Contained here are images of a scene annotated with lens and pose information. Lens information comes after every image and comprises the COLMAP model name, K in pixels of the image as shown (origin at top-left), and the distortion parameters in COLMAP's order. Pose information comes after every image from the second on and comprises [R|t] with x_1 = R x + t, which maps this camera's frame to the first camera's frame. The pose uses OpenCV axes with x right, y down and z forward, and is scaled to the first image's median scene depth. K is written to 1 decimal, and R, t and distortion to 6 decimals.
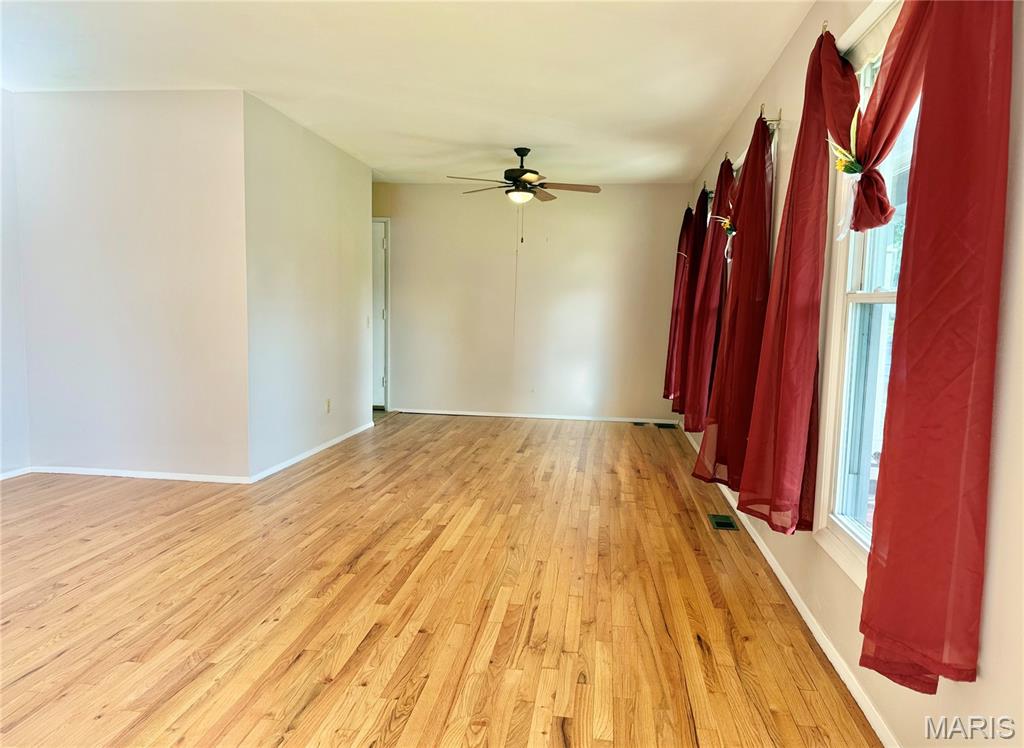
lens RADIAL K [[758.5, 0, 512.0], [0, 758.5, 374.0], [0, 0, 1]] dist [-0.002866, -0.000516]
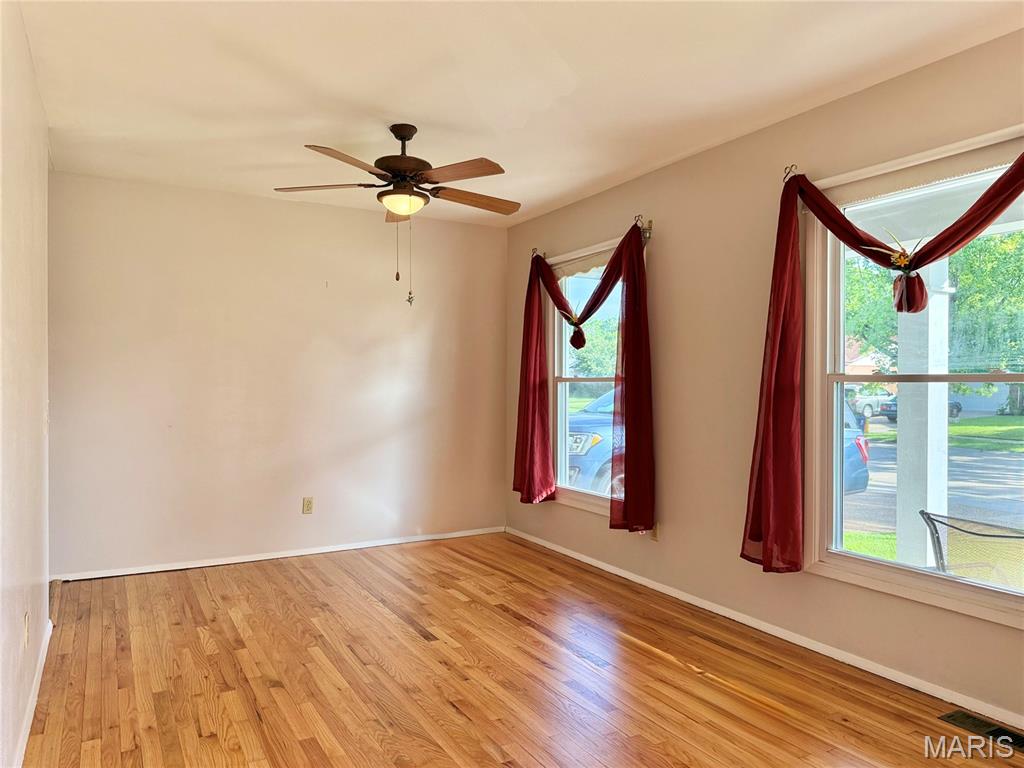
lens RADIAL K [[733.8, 0, 512.0], [0, 733.8, 384.0], [0, 0, 1]] dist [0.023214, 0.000333]
pose [[0.808188, -0.033840, 0.587951, -0.265660], [0.075309, 0.996090, -0.046187, -0.060989], [-0.584089, 0.081606, 0.807577, 0.496372]]
